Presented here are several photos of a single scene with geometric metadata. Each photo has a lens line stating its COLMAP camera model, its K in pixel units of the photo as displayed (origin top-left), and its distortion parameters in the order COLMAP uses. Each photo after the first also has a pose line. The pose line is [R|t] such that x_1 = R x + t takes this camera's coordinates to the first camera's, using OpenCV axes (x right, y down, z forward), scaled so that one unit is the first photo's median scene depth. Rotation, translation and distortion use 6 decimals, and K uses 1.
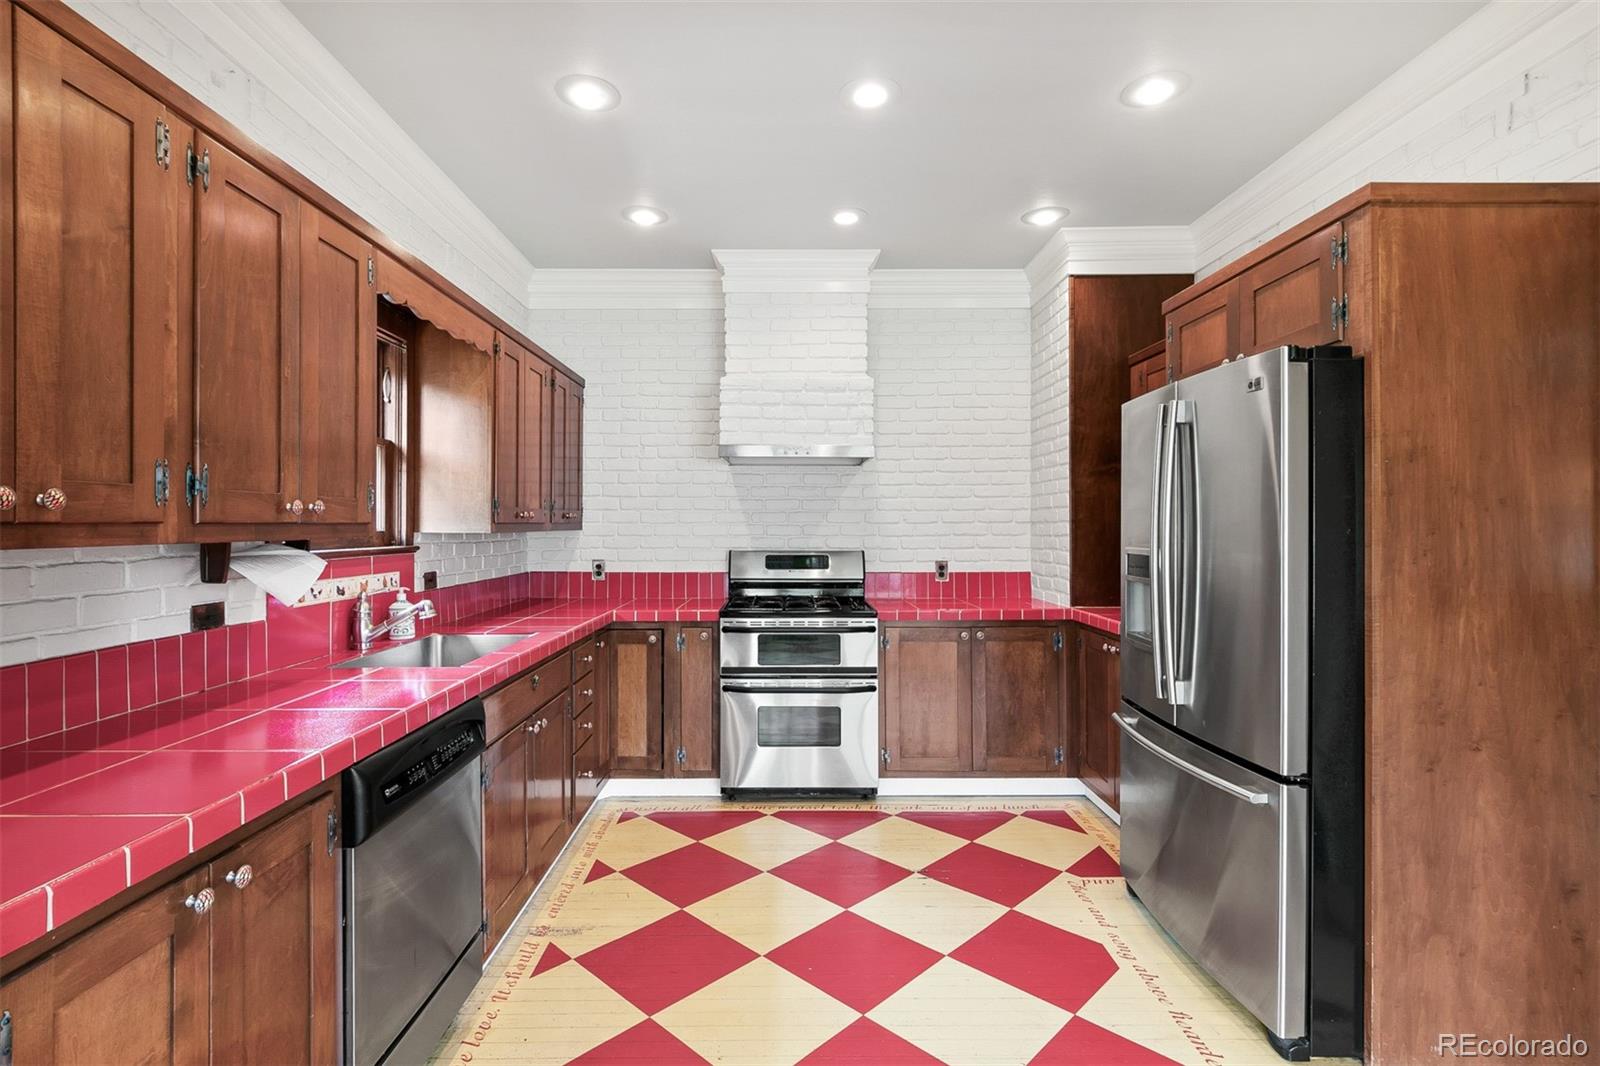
lens RADIAL K [[751.0, 0, 790.7], [0, 751.0, 524.3], [0, 0, 1]] dist [0.001201, -0.002875]
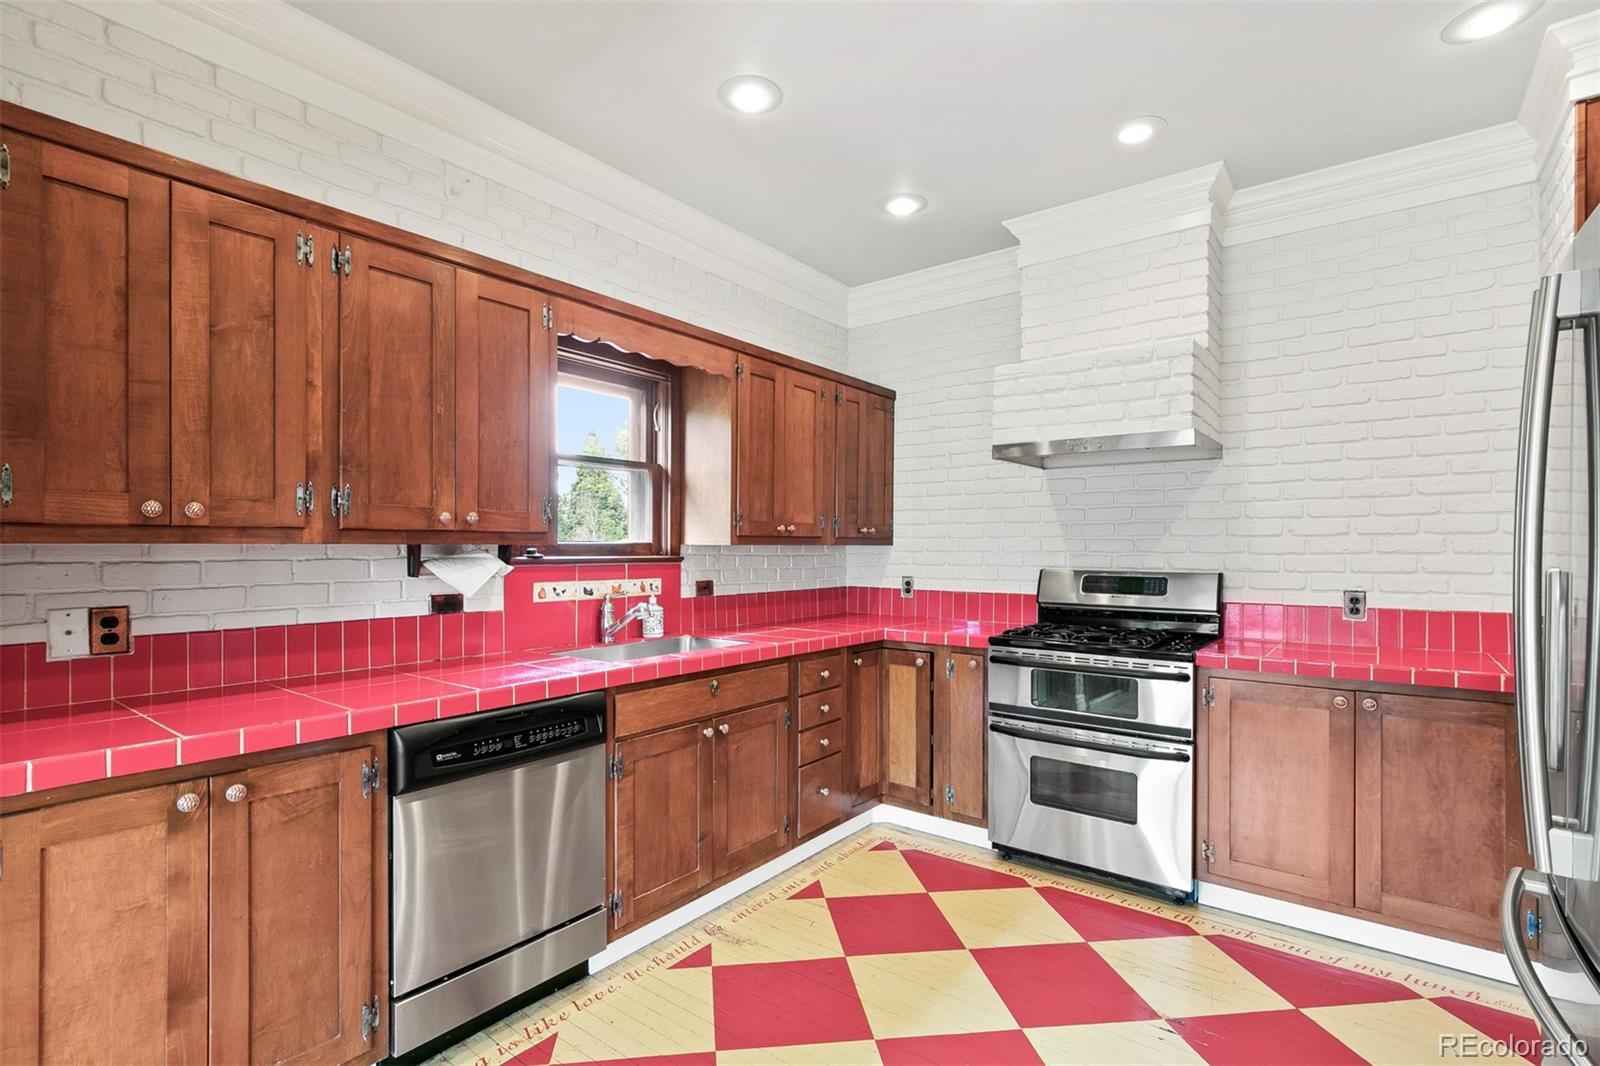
lens RADIAL K [[751.0, 0, 787.2], [0, 751.0, 551.7], [0, 0, 1]] dist [0.001201, -0.002875]
pose [[0.785132, 0.004222, -0.619314, 0.269739], [-0.000970, 0.999984, 0.005588, 0.012686], [0.619328, -0.003787, 0.785123, 0.182381]]
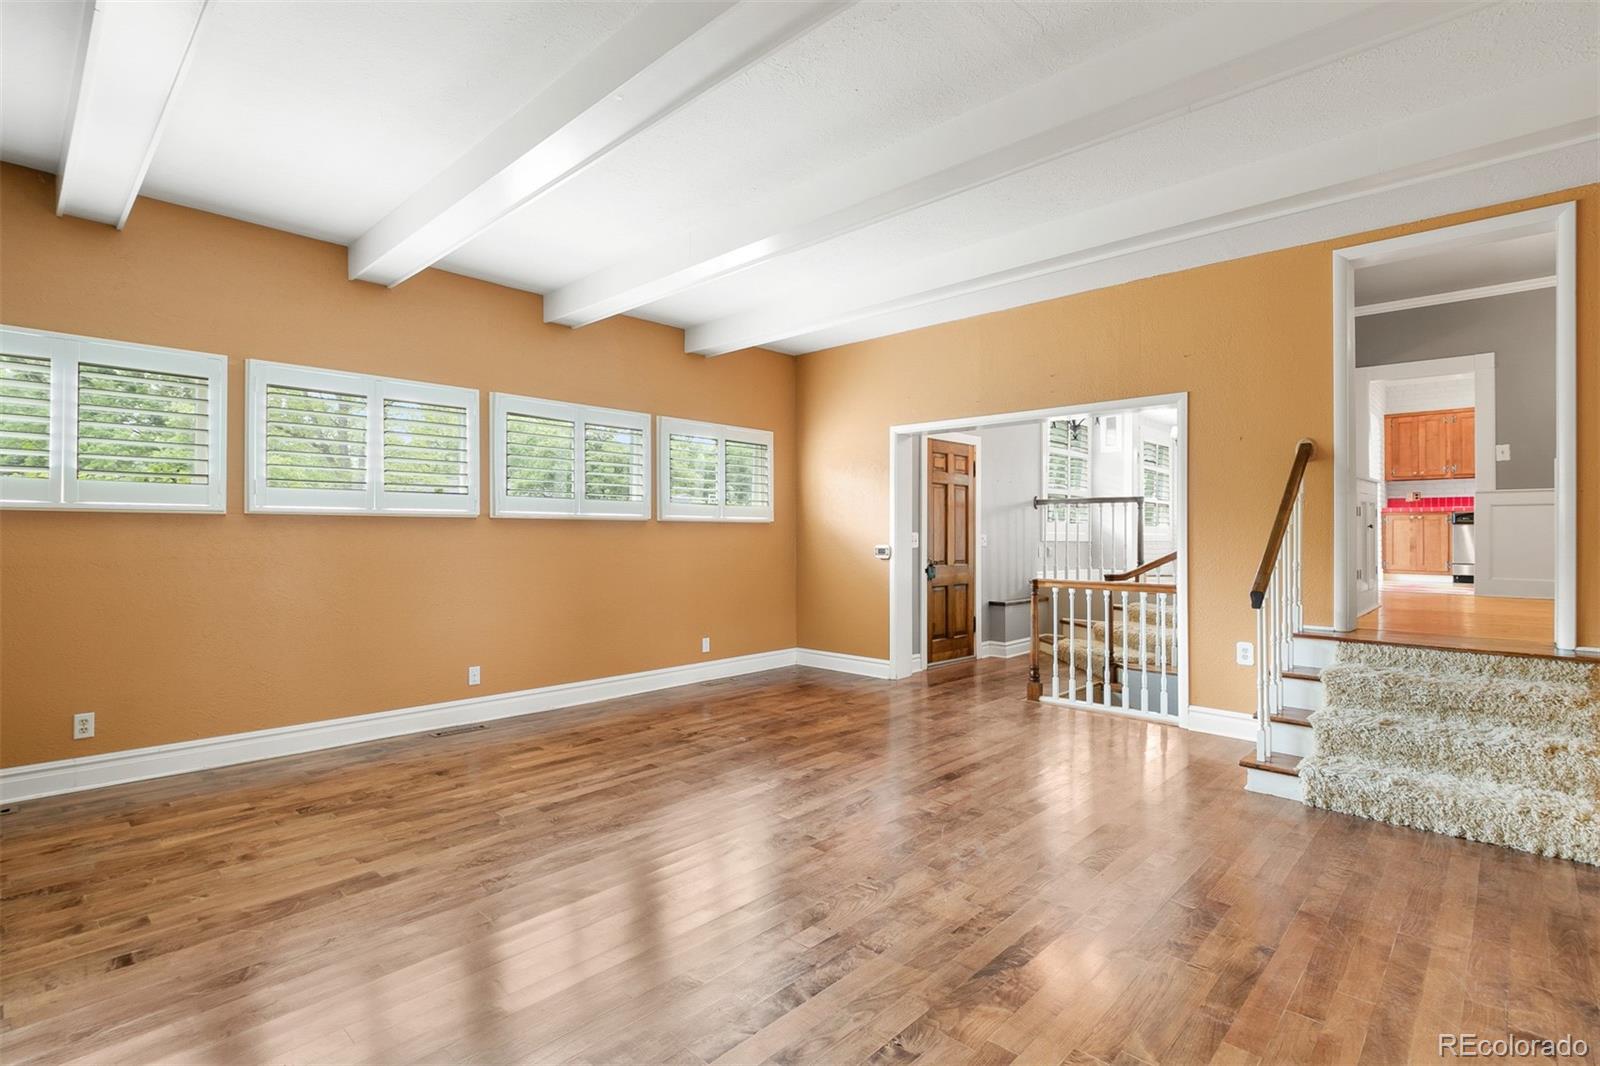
lens RADIAL K [[751.0, 0, 798.3], [0, 751.0, 526.0], [0, 0, 1]] dist [0.001201, -0.002875]
pose [[-0.687856, -0.011595, -0.725755, 3.185211], [-0.002205, 0.999901, -0.013885, 0.223716], [0.725844, -0.007950, -0.687813, 0.548685]]
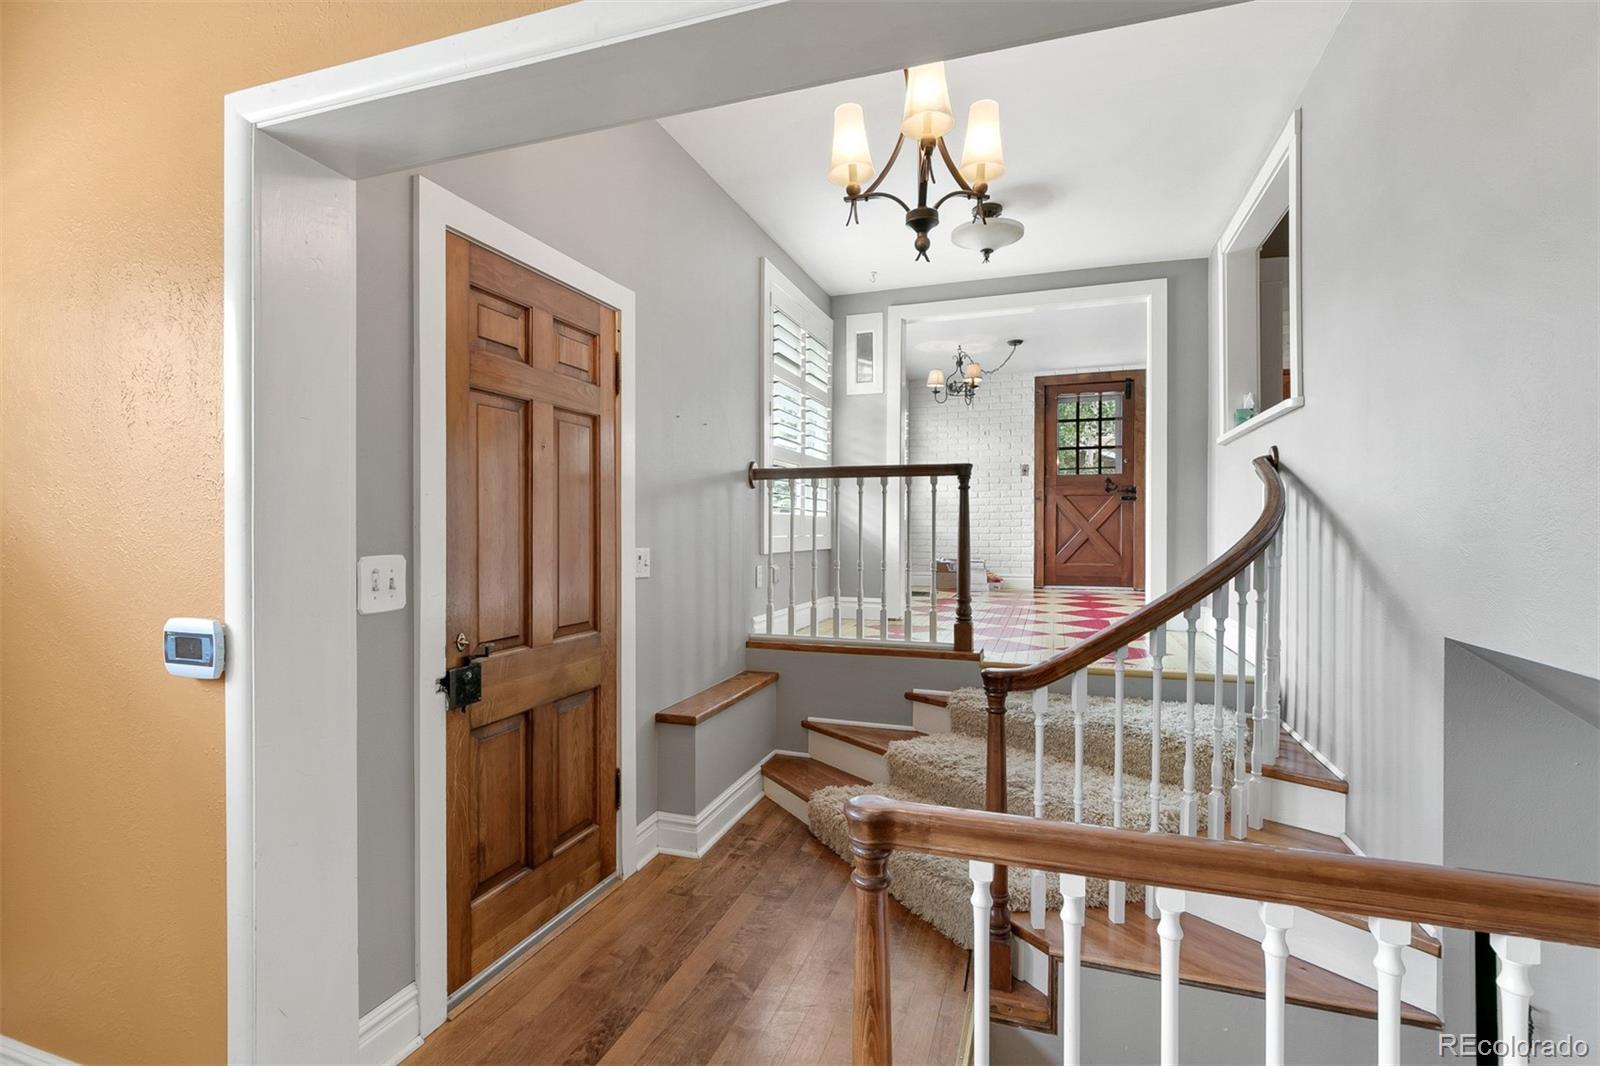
lens RADIAL K [[751.0, 0, 791.6], [0, 751.0, 528.1], [0, 0, 1]] dist [0.001201, -0.002875]
pose [[-0.327552, 0.002873, -0.944829, 2.049962], [-0.000458, 0.999995, 0.003200, 0.193604], [0.944833, 0.001481, -0.327549, -0.083551]]
